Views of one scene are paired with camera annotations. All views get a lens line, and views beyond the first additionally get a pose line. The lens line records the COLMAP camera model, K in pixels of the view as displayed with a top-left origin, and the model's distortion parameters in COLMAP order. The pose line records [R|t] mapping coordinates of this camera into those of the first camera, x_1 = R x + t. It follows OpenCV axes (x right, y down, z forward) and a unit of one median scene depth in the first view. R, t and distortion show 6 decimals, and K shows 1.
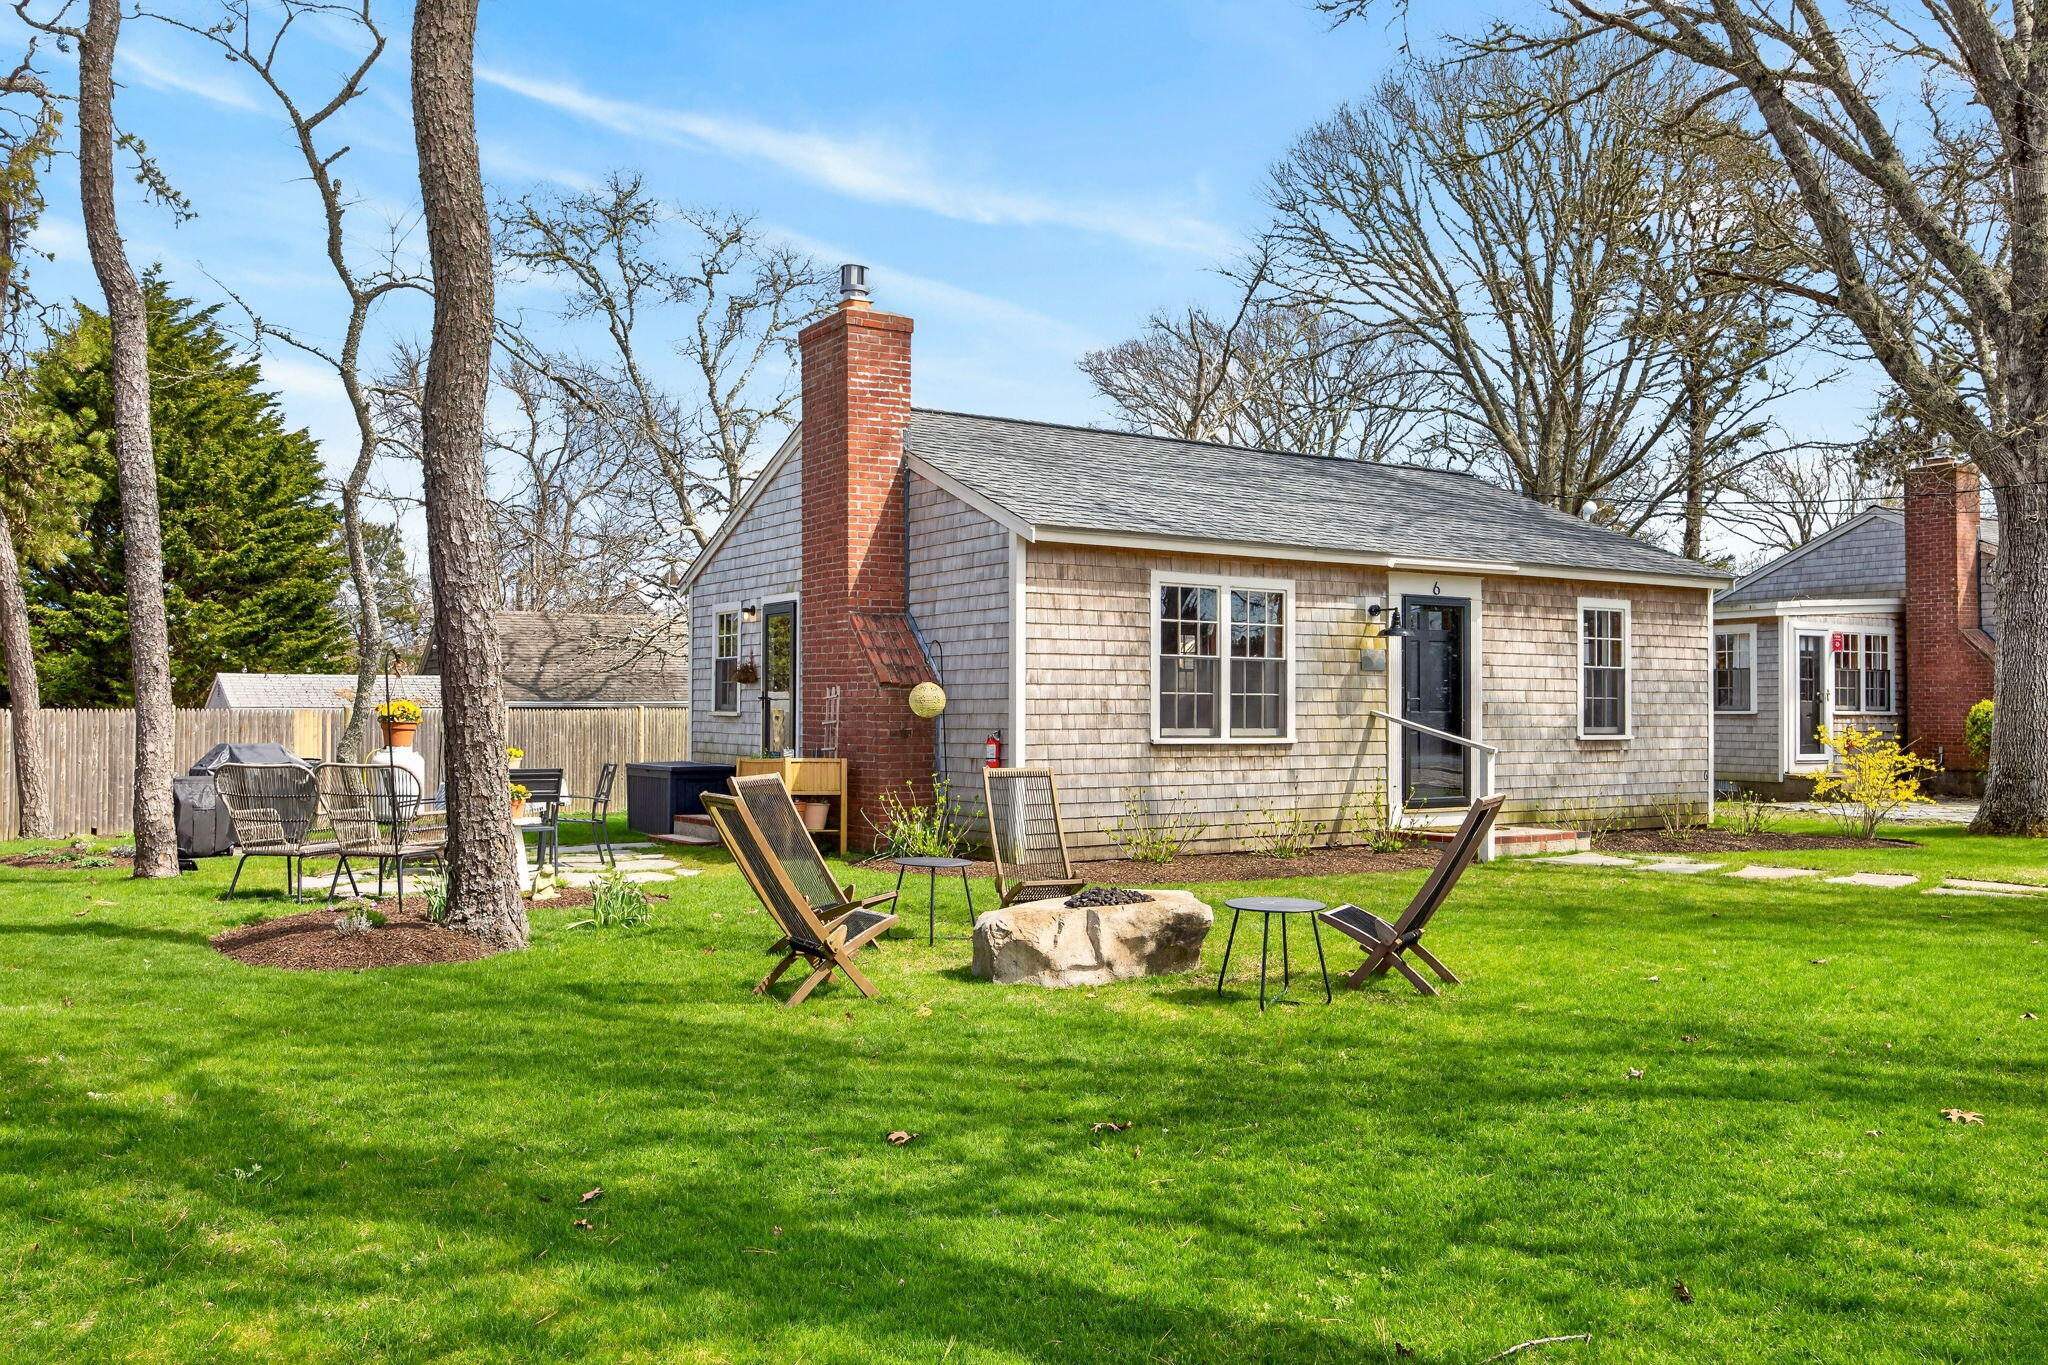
lens RADIAL K [[1626.5, 0, 1034.8], [0, 1626.5, 712.8], [0, 0, 1]] dist [-0.063718, 0.052916]
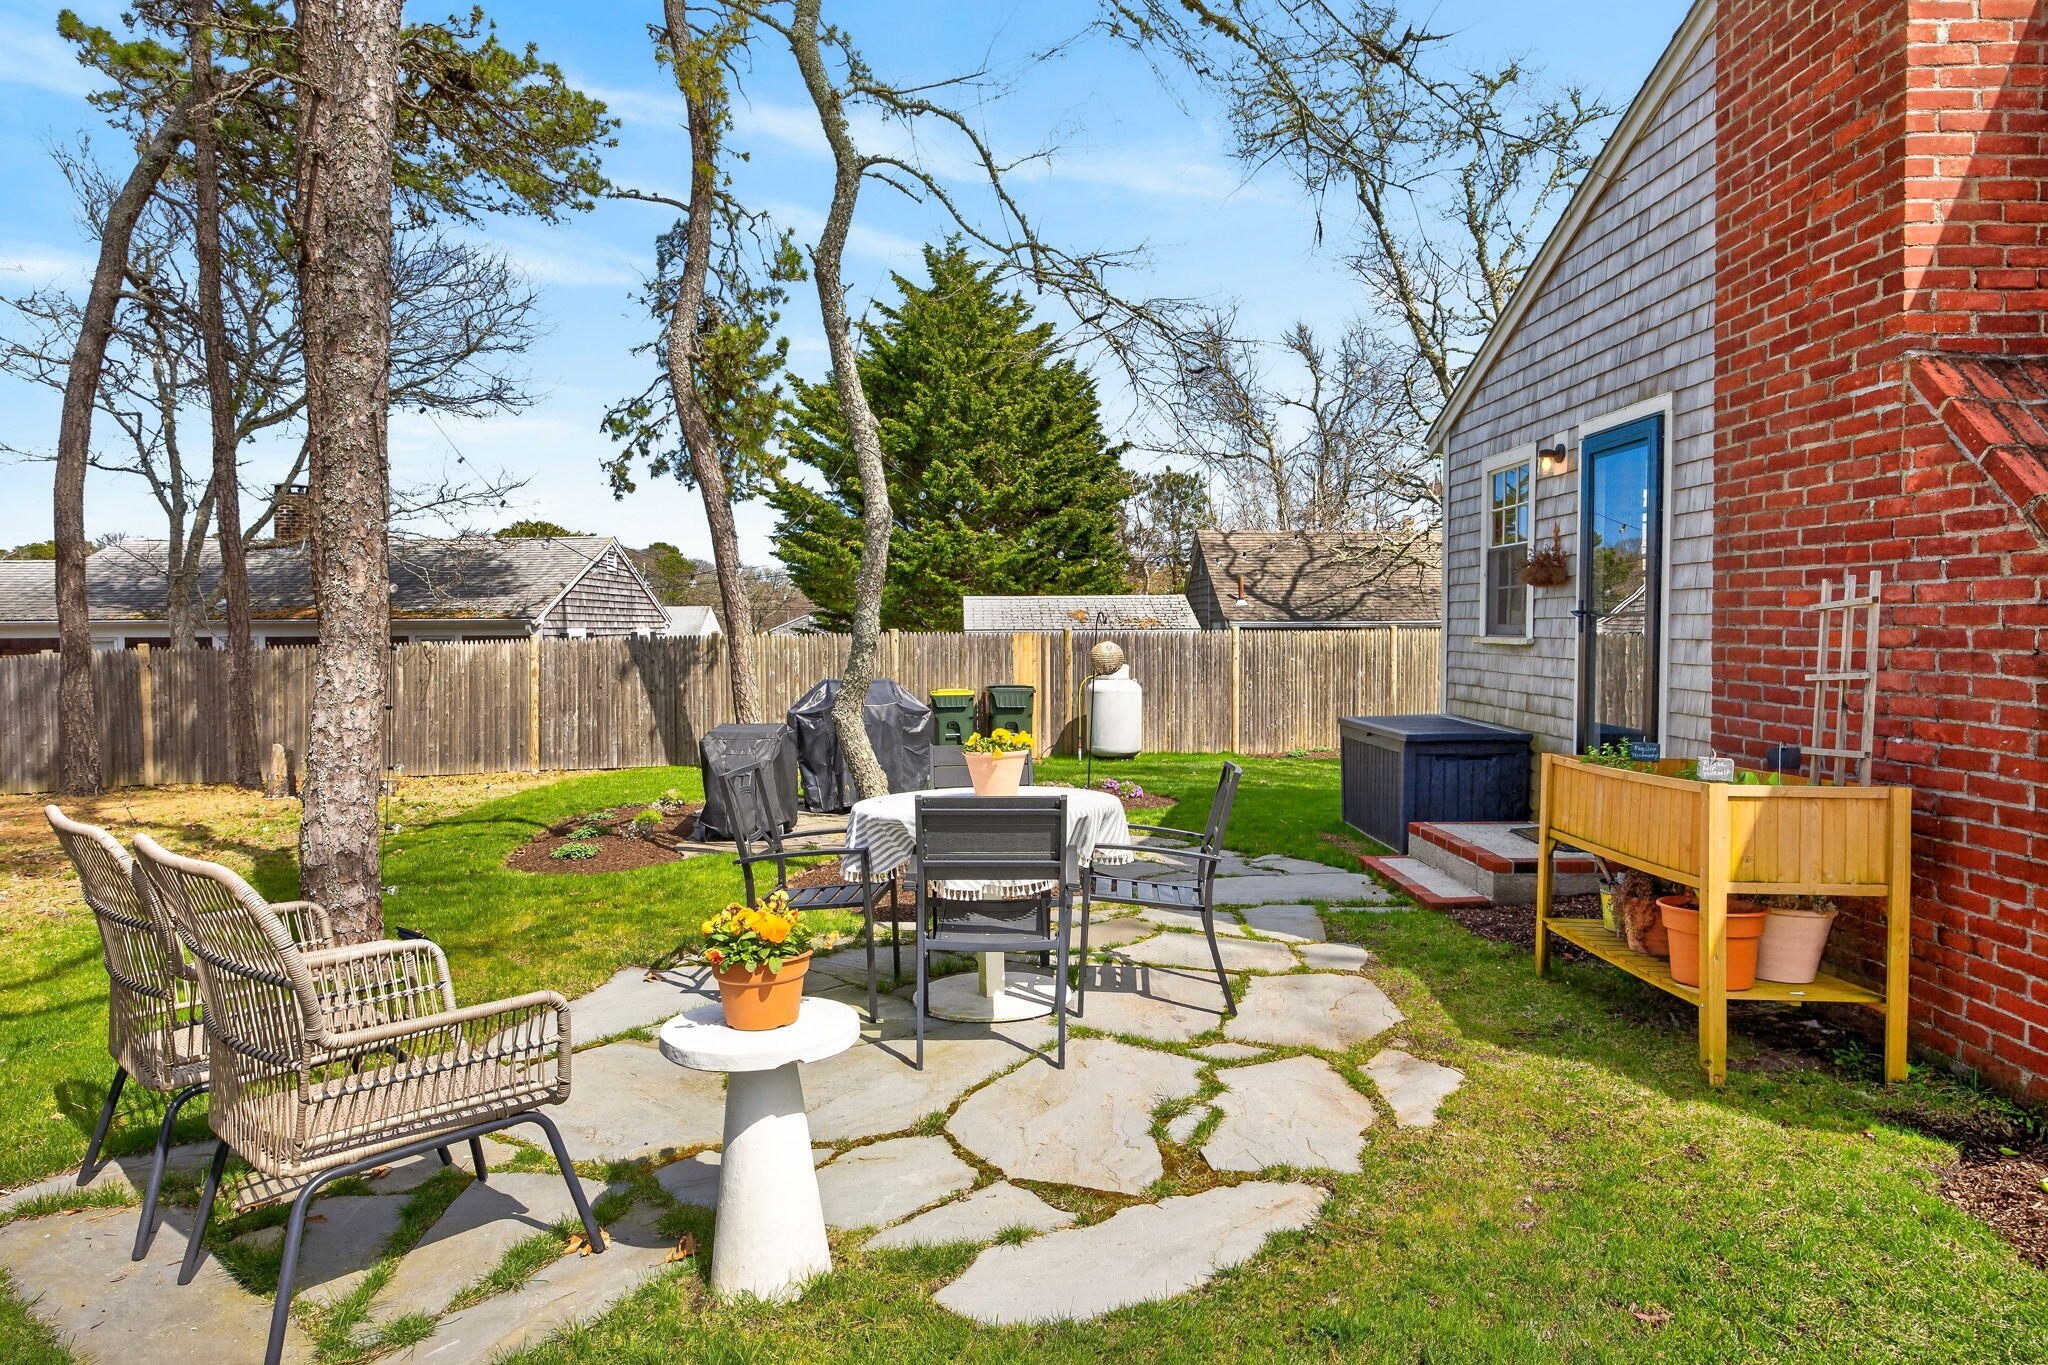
lens RADIAL K [[1213.3, 0, 1031.0], [0, 1213.3, 670.8], [0, 0, 1]] dist [0.007185, 0.004430]
pose [[0.852637, 0.010568, -0.522397, -0.110714], [0.007828, 0.999425, 0.032994, -0.004314], [0.522445, -0.032221, 0.852064, 0.554341]]
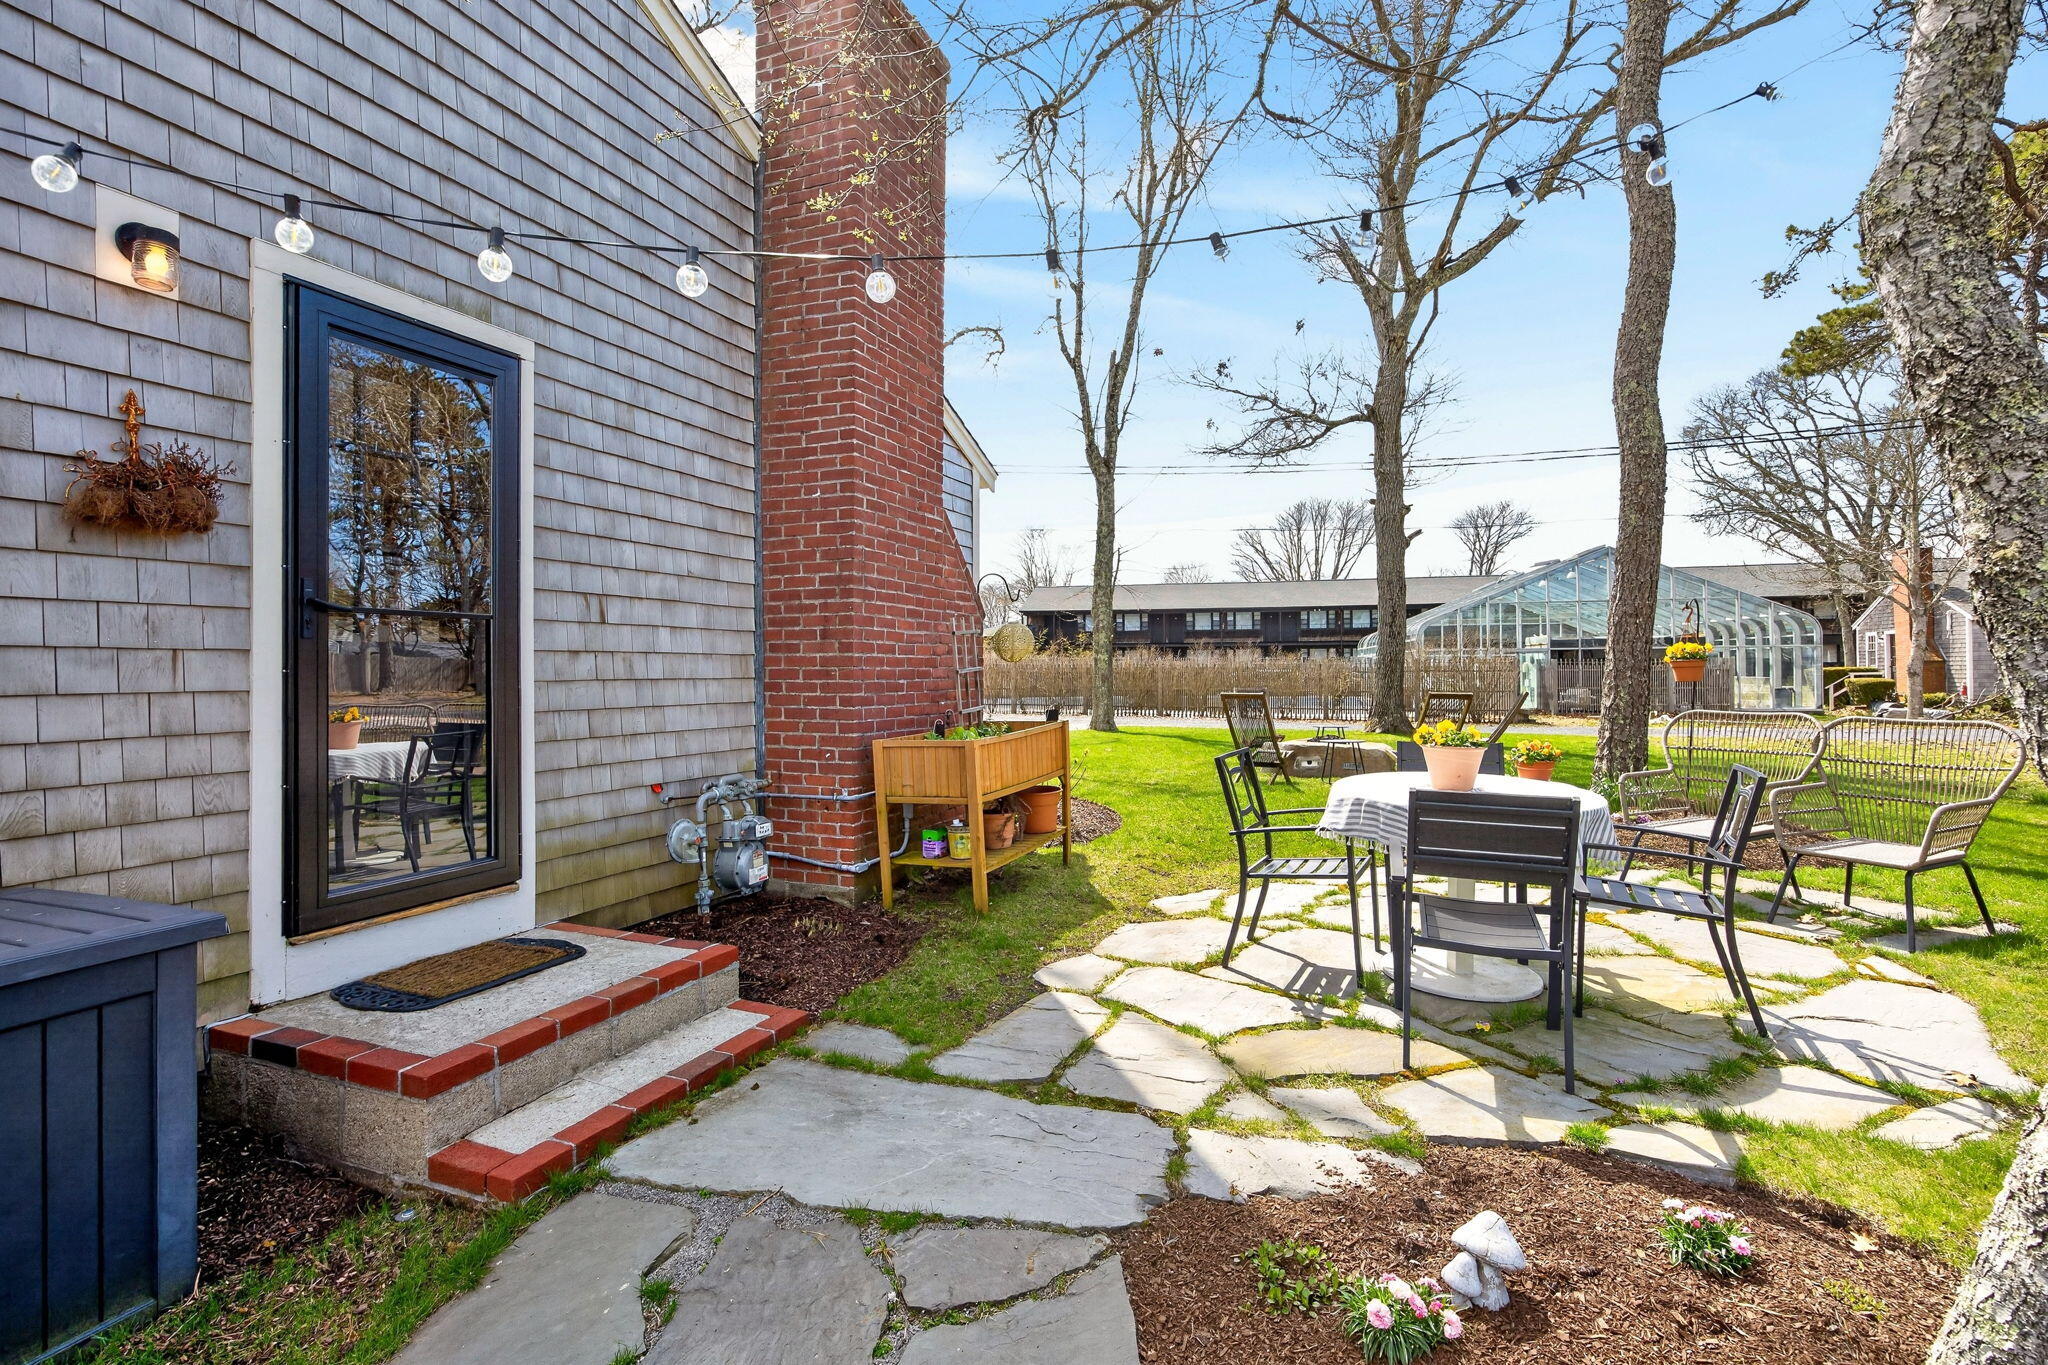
lens RADIAL K [[986.2, 0, 1027.6], [0, 986.2, 652.4], [0, 0, 1]] dist [-0.002395, 0.005584]
pose [[-0.580080, 0.012153, 0.814469, -0.381161], [0.004376, 0.999921, -0.011803, 0.003010], [-0.814548, -0.003283, -0.580087, 0.982166]]
